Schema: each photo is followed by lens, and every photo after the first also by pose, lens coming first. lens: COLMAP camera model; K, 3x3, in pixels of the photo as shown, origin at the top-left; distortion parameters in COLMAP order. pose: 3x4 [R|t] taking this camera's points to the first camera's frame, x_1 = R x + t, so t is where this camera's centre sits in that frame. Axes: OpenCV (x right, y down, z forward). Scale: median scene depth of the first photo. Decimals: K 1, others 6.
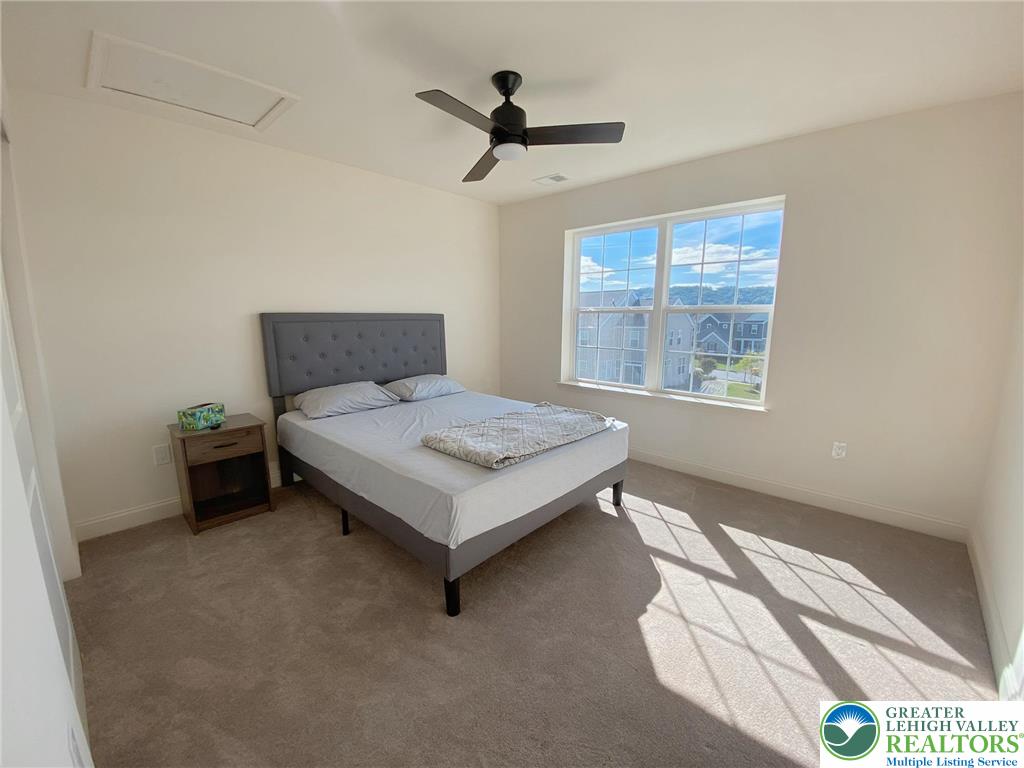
lens RADIAL K [[414.2, 0, 513.8], [0, 414.2, 385.2], [0, 0, 1]] dist [0.041658, -0.034444]
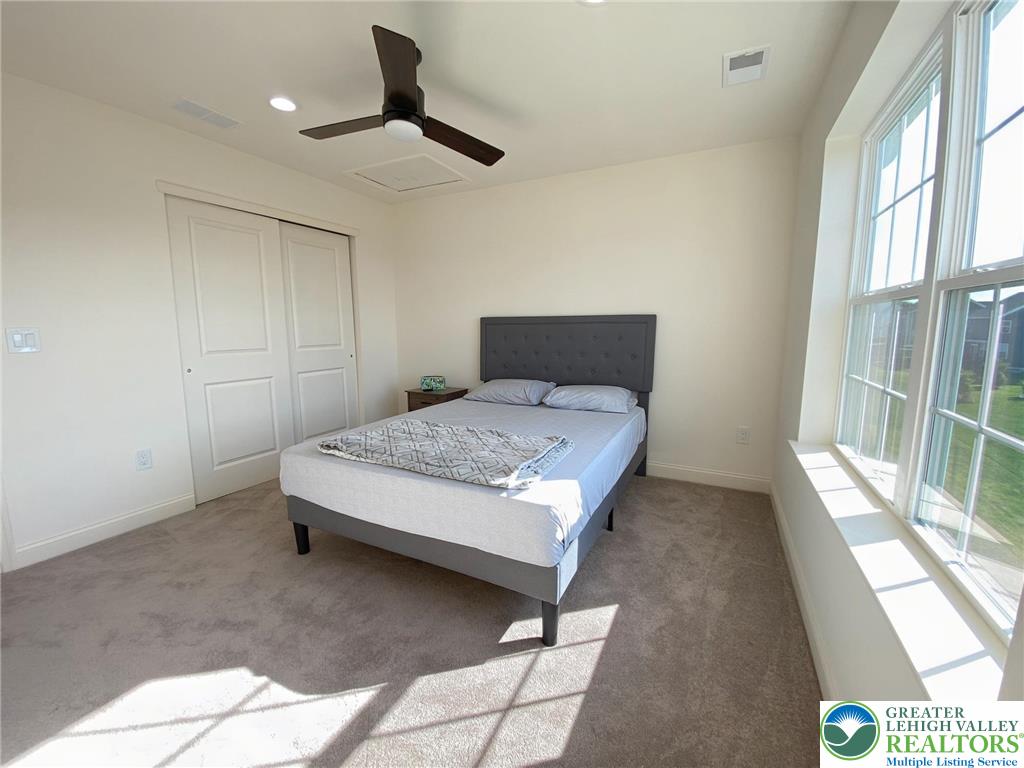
lens RADIAL K [[414.2, 0, 513.8], [0, 414.2, 385.2], [0, 0, 1]] dist [0.041658, -0.034444]
pose [[0.287688, 0.138260, -0.947692, 0.789366], [-0.160854, 0.982444, 0.094500, -0.109356], [0.944120, 0.125253, 0.304877, 0.800689]]
